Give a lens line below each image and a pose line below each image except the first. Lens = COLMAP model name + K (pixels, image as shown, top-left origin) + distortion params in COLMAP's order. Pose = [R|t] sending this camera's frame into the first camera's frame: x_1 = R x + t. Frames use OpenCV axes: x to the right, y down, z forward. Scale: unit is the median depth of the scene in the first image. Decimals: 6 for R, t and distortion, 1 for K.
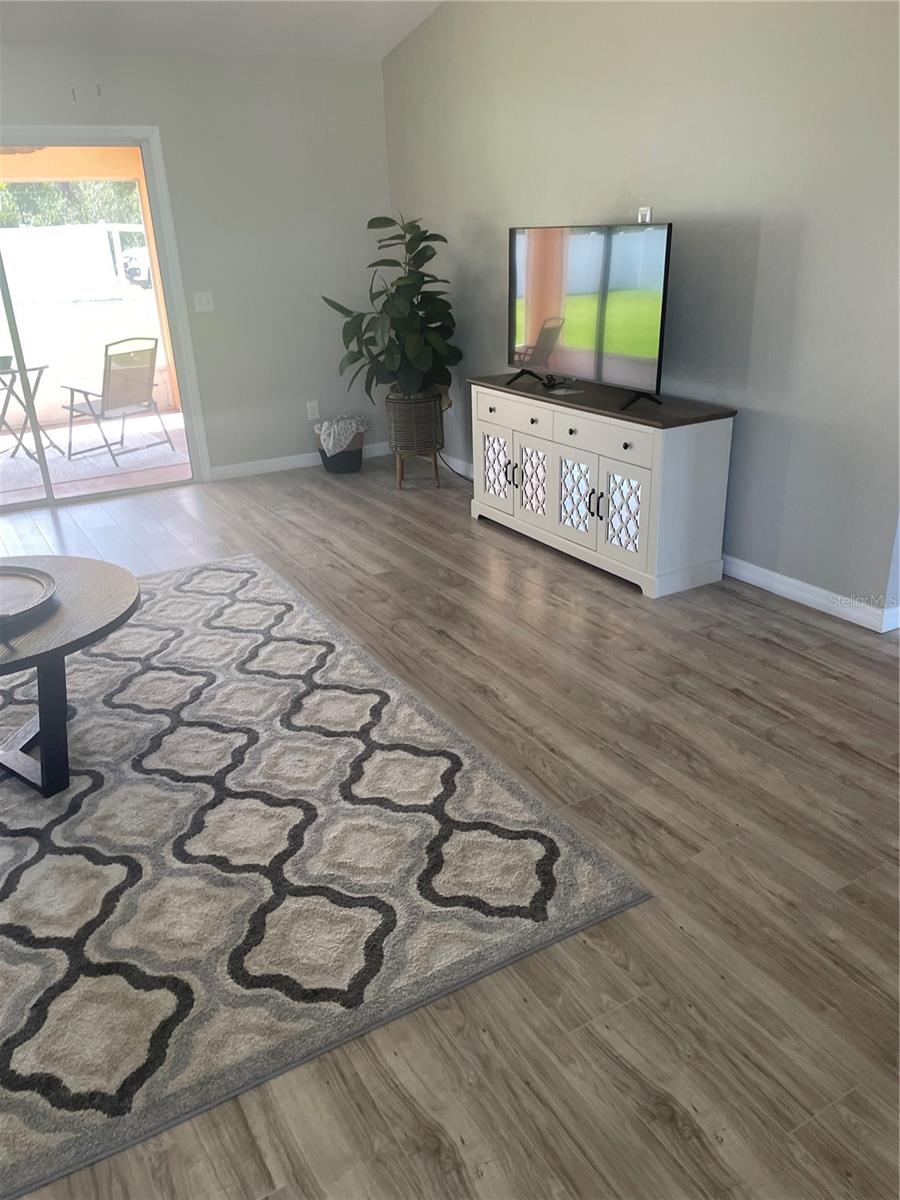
lens RADIAL K [[905.1, 0, 459.2], [0, 905.1, 602.0], [0, 0, 1]] dist [0.071812, -0.097515]
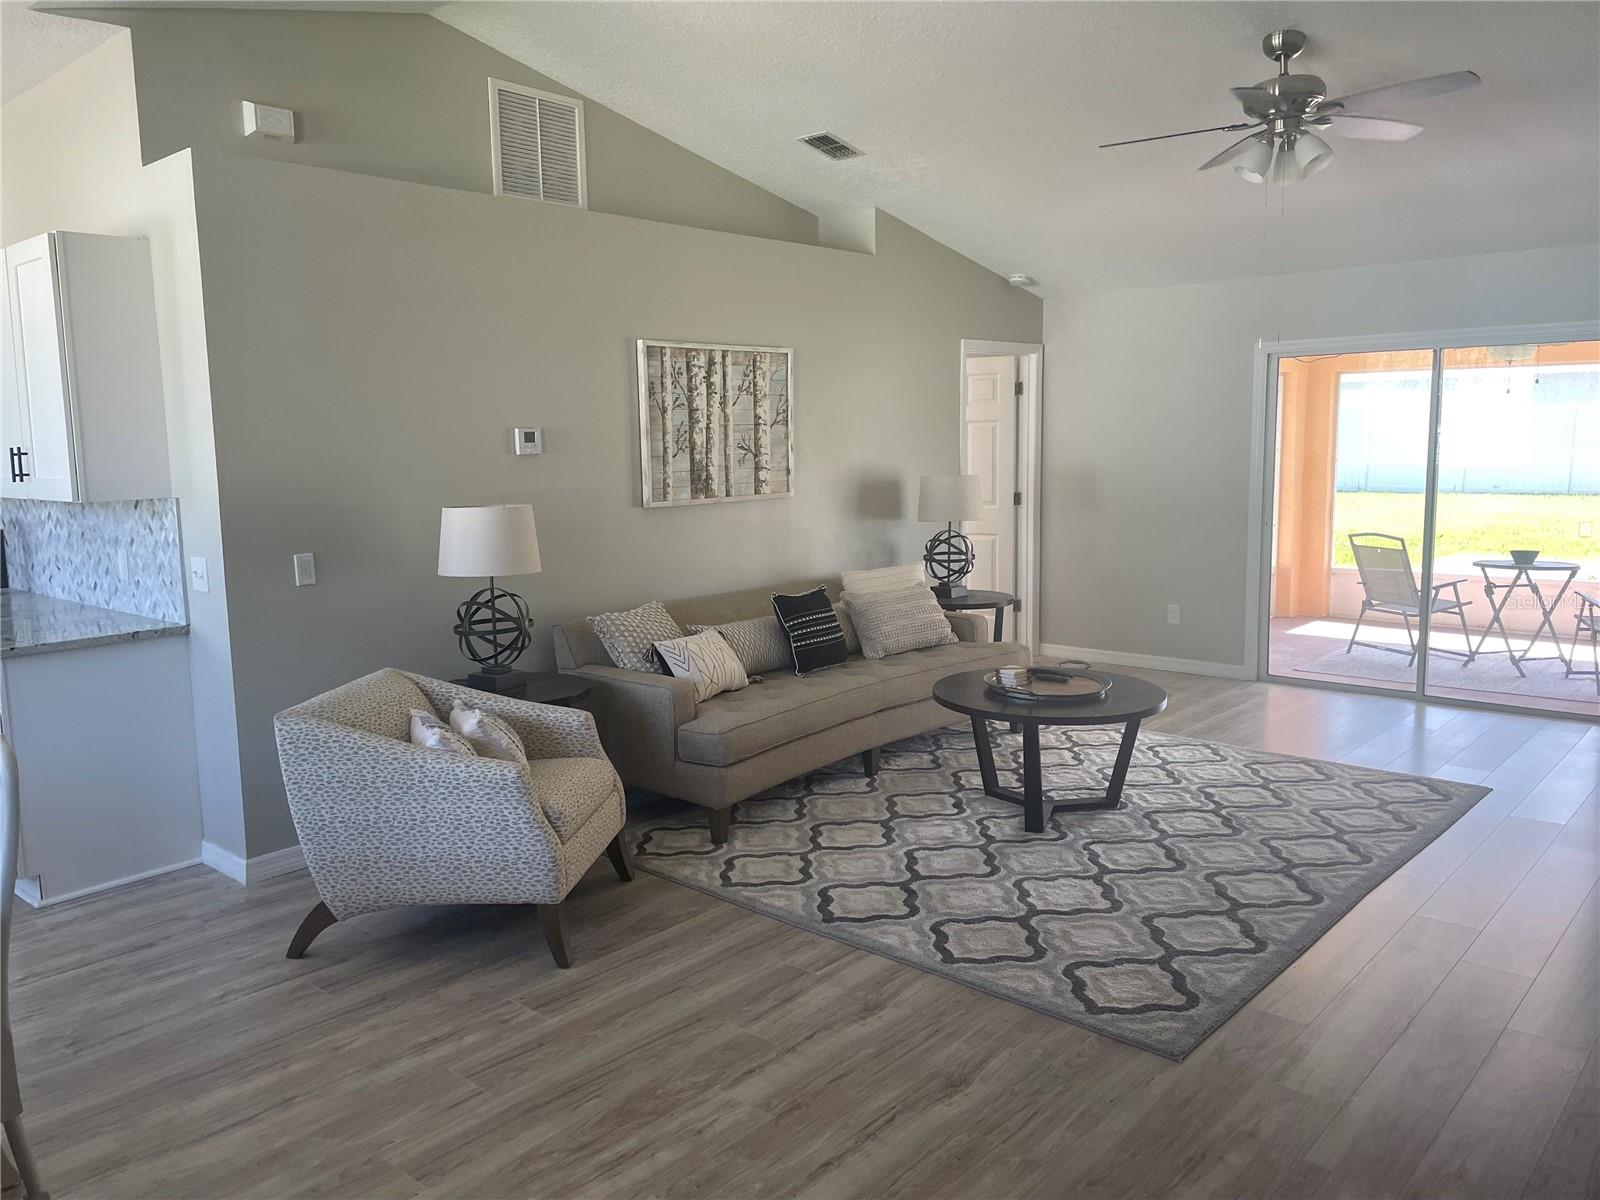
lens RADIAL K [[1206.8, 0, 780.5], [0, 1206.8, 582.9], [0, 0, 1]] dist [0.071812, -0.097515]
pose [[0.296776, 0.145025, -0.943871, 1.085506], [-0.353084, 0.935022, 0.032647, -0.061964], [0.887274, 0.323577, 0.328698, -0.034641]]
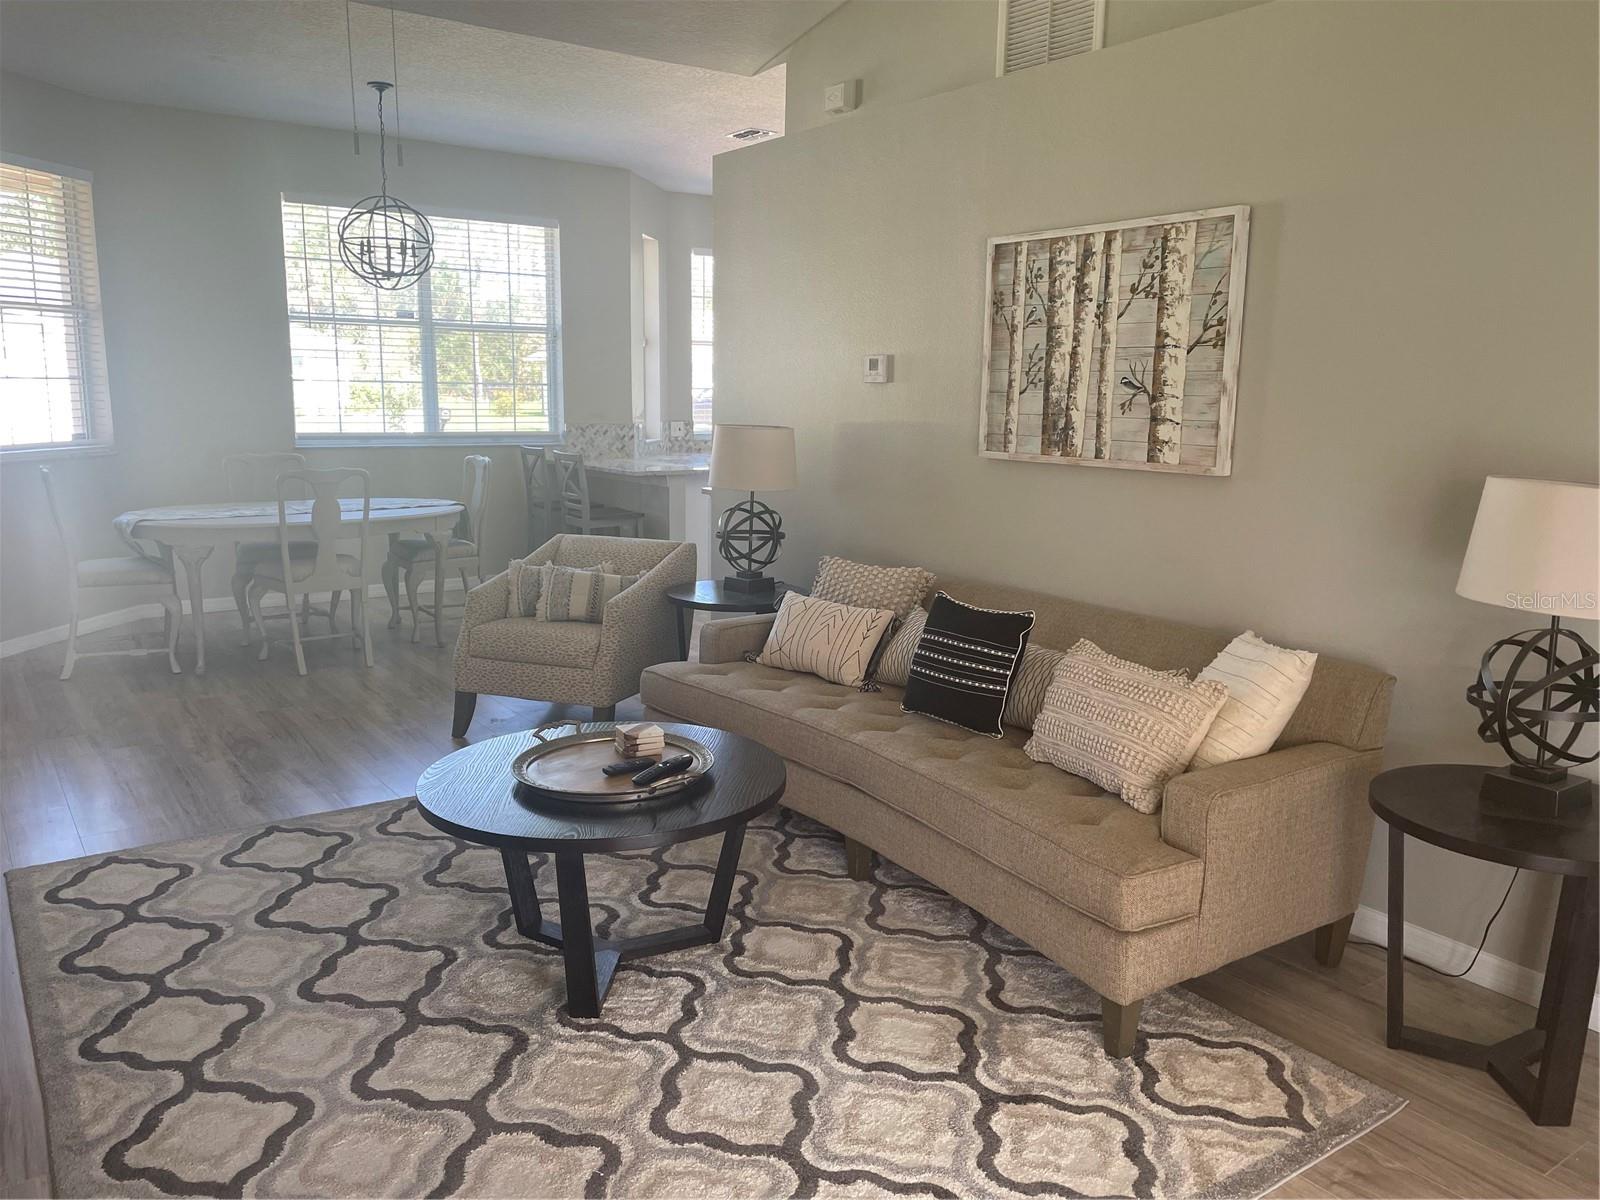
lens RADIAL K [[1206.8, 0, 792.6], [0, 1206.8, 591.0], [0, 0, 1]] dist [0.071812, -0.097515]
pose [[-0.996726, 0.032435, -0.074066, -0.630576], [-0.012011, 0.846457, 0.532322, -0.763661], [0.079960, 0.531468, -0.843296, 1.903370]]
